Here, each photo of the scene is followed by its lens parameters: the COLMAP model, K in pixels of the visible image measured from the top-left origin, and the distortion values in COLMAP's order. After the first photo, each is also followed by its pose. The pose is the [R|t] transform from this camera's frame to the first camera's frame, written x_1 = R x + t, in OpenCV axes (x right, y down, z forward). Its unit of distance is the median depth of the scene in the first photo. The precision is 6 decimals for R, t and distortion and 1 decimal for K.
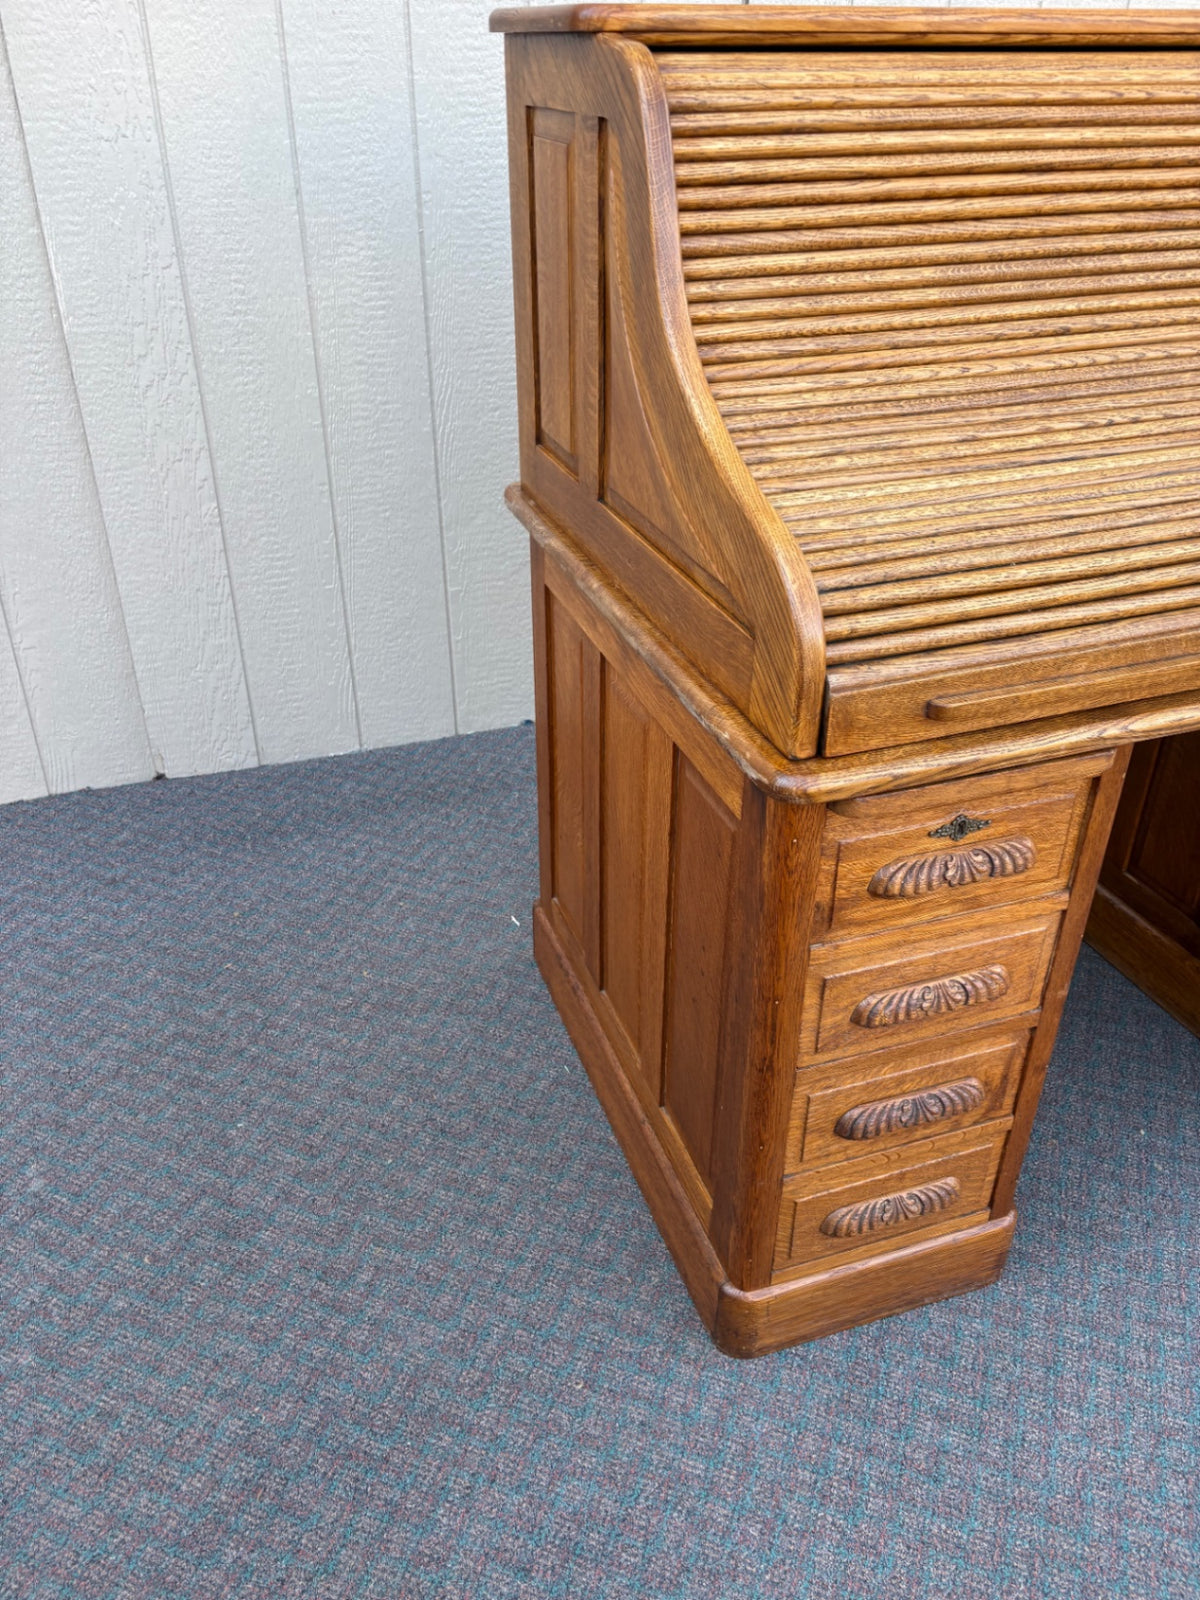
lens RADIAL K [[1220.6, 0, 588.3], [0, 1220.6, 799.1], [0, 0, 1]] dist [0.044630, -0.055156]
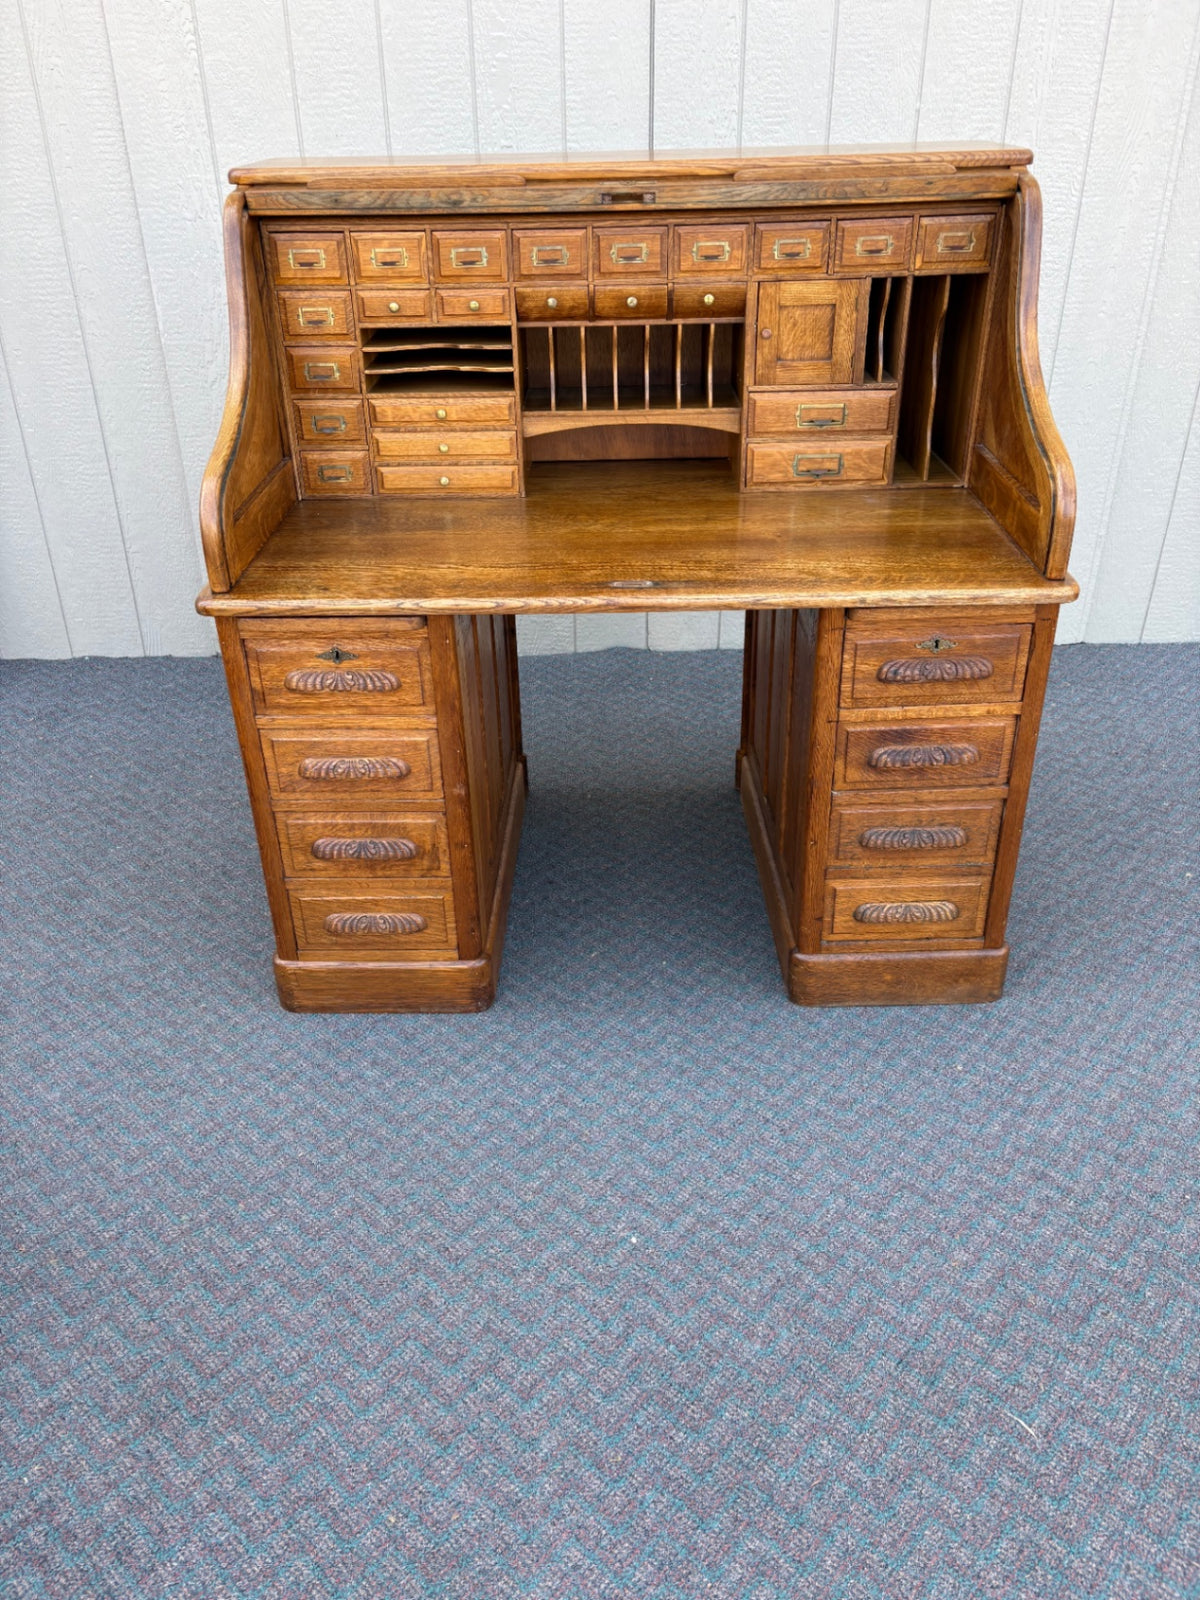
lens RADIAL K [[1220.6, 0, 595.0], [0, 1220.6, 792.4], [0, 0, 1]] dist [0.044630, -0.055156]
pose [[0.939043, 0.156195, -0.306270, 0.934972], [-0.163800, 0.986493, 0.000880, 0.118318], [0.302270, 0.049341, 0.951944, -0.382402]]
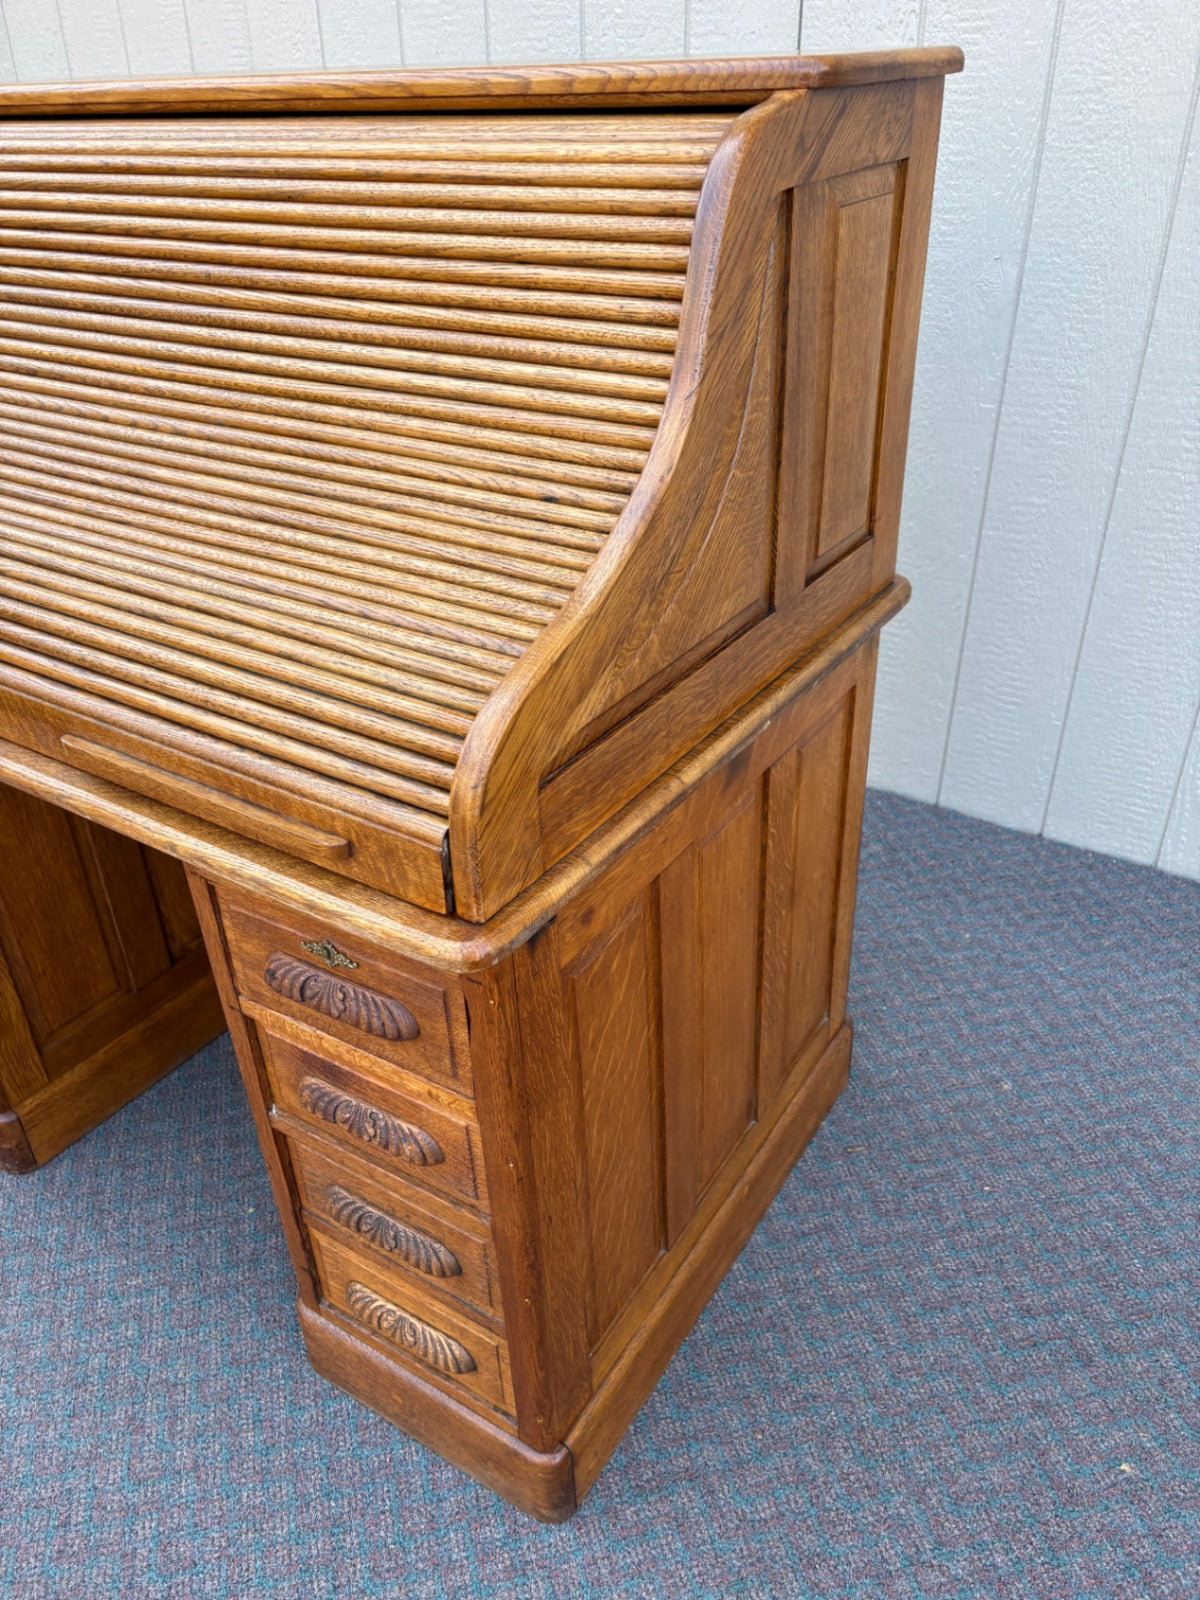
lens RADIAL K [[1220.6, 0, 593.1], [0, 1220.6, 804.4], [0, 0, 1]] dist [0.044630, -0.055156]
pose [[0.596490, 0.405188, -0.692837, 1.426392], [-0.392811, 0.900147, 0.188241, -0.383688], [0.699928, 0.159870, 0.696091, 0.561398]]
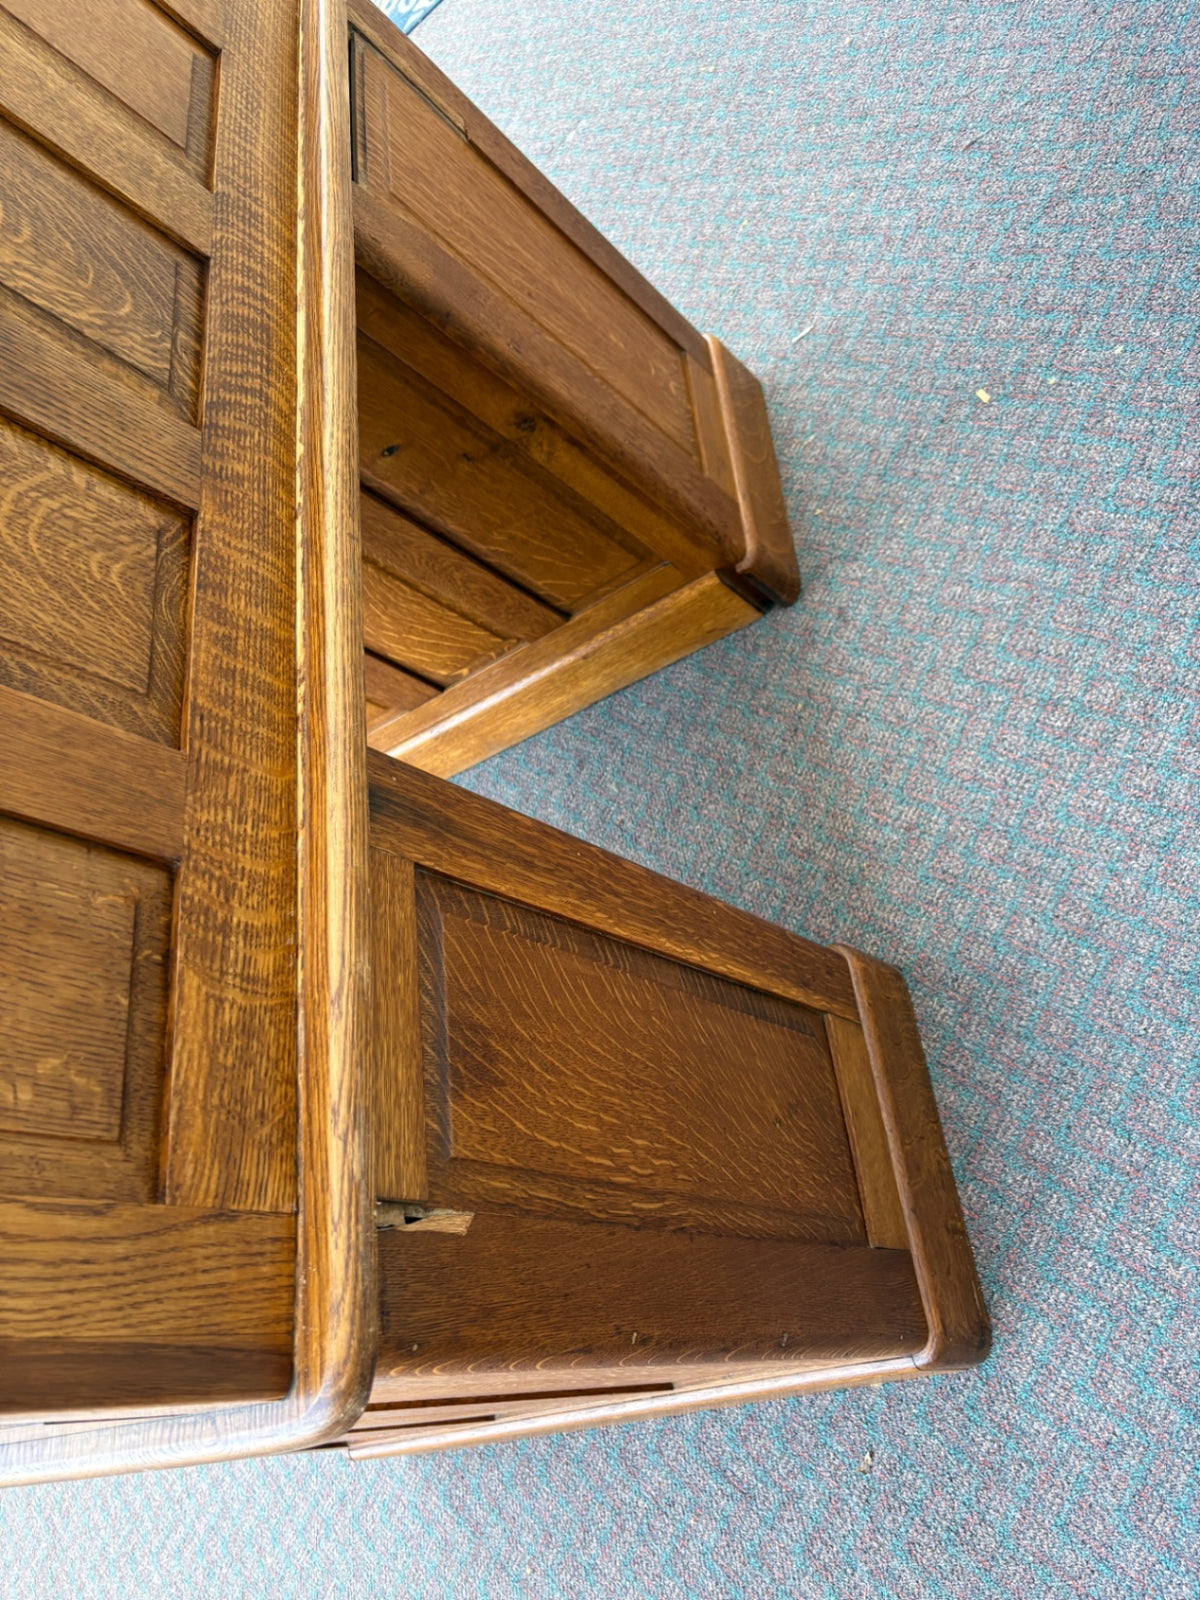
lens RADIAL K [[1220.6, 0, 608.3], [0, 1220.6, 807.3], [0, 0, 1]] dist [0.044630, -0.055156]
pose [[-0.156335, 0.955290, -0.250957, 0.681644], [0.129789, 0.271747, 0.953577, -0.888885], [0.979140, 0.116506, -0.166469, 1.578321]]
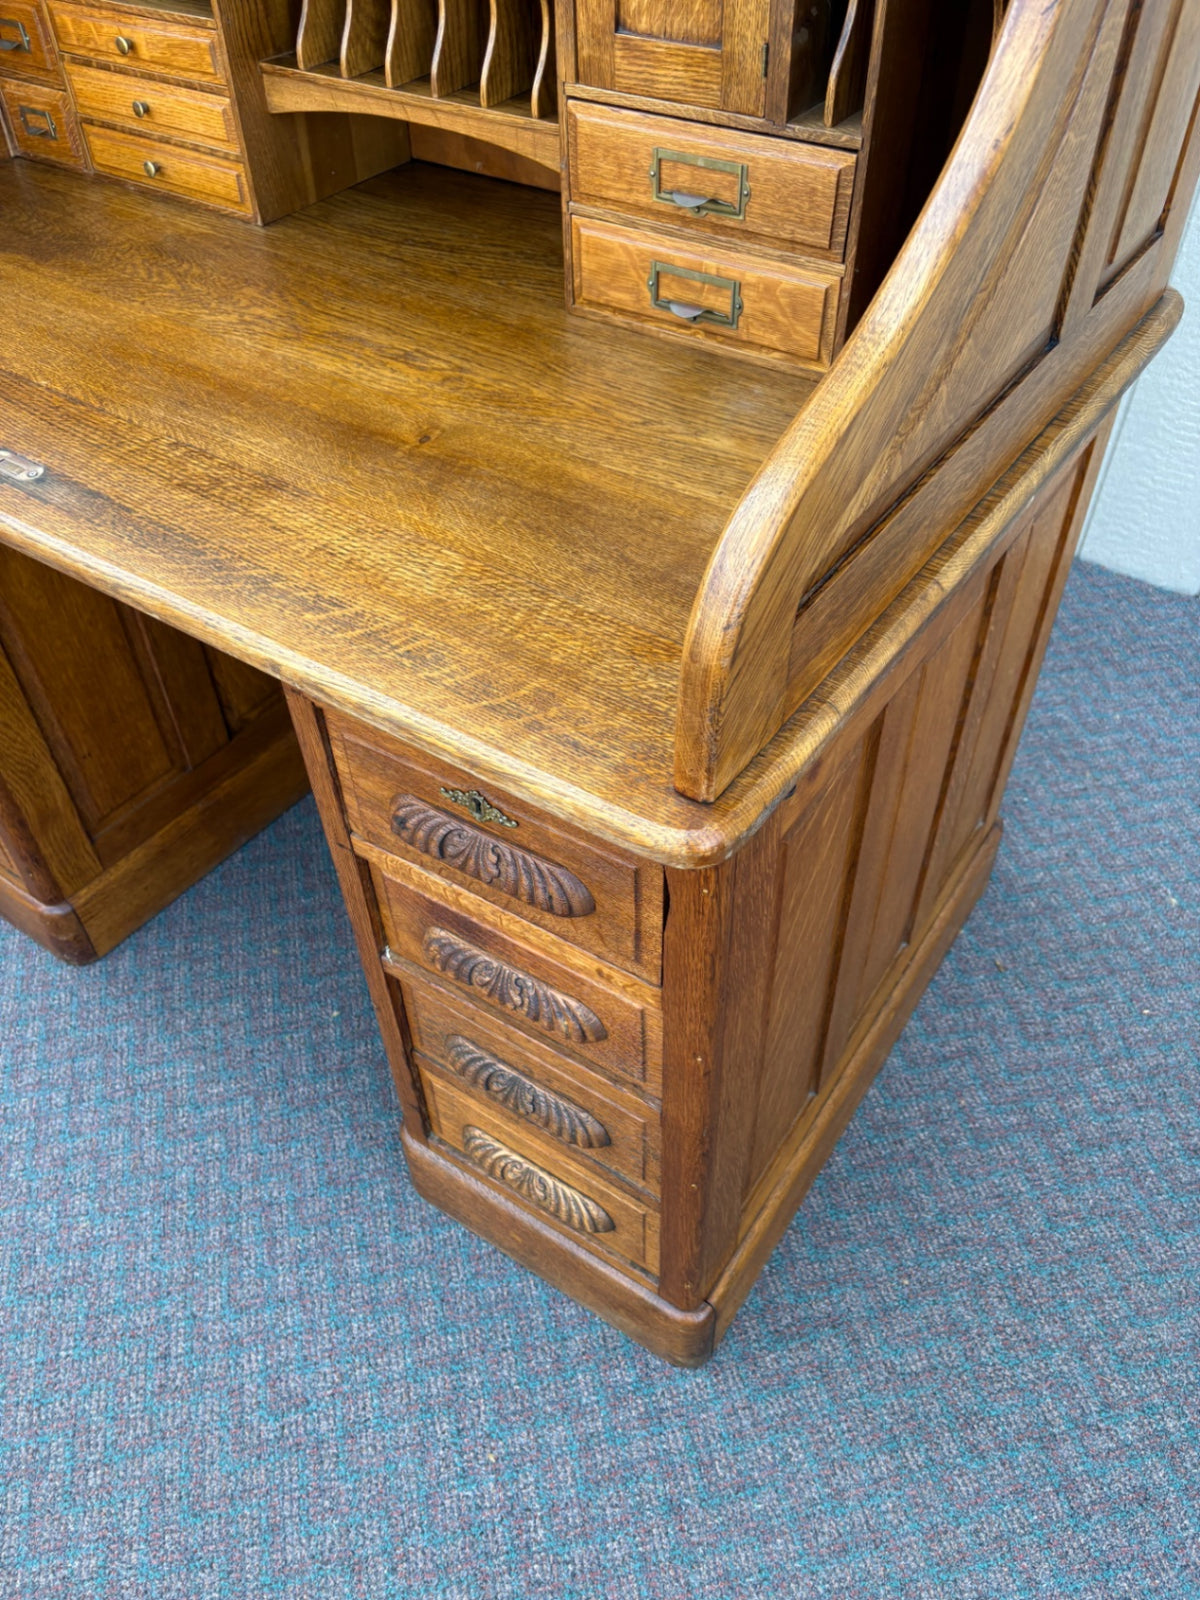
lens RADIAL K [[1220.6, 0, 592.7], [0, 1220.6, 805.4], [0, 0, 1]] dist [0.044630, -0.055156]
pose [[0.581171, 0.570300, -0.580516, 1.220307], [-0.409841, 0.821403, 0.396645, -0.351951], [0.703044, 0.007401, 0.711108, 0.606742]]
